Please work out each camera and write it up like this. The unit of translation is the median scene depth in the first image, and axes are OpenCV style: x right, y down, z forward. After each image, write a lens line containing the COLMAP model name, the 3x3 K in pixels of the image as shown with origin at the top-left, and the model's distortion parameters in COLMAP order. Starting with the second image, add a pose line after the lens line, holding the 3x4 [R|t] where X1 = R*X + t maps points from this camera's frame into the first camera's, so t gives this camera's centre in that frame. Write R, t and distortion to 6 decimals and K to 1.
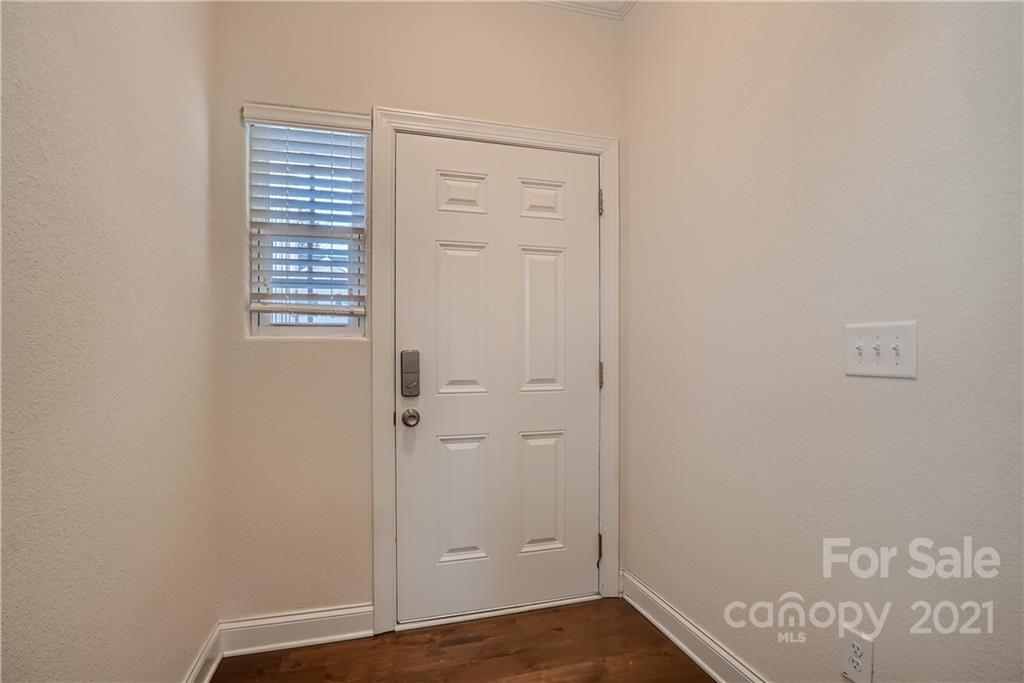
lens RADIAL K [[501.0, 0, 507.7], [0, 501.0, 343.4], [0, 0, 1]] dist [-0.041067, 0.006765]
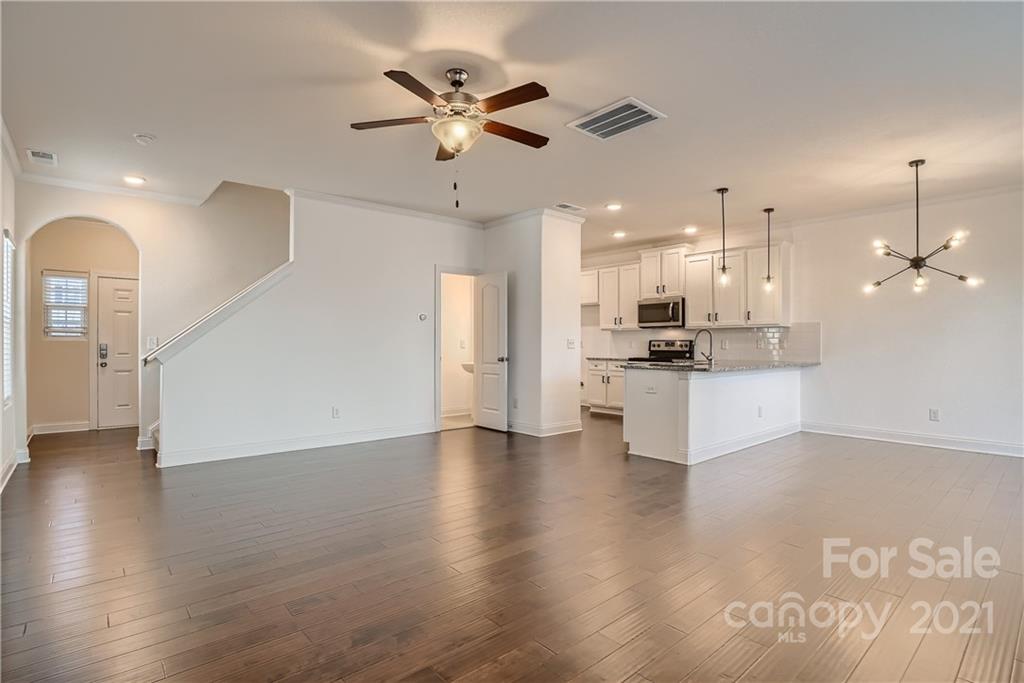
lens RADIAL K [[501.0, 0, 506.6], [0, 501.0, 339.6], [0, 0, 1]] dist [-0.041067, 0.006765]
pose [[0.904537, 0.001353, 0.426392, 0.844643], [0.002810, 0.999954, -0.009133, 0.023981], [-0.426385, 0.009459, 0.904492, -3.076941]]
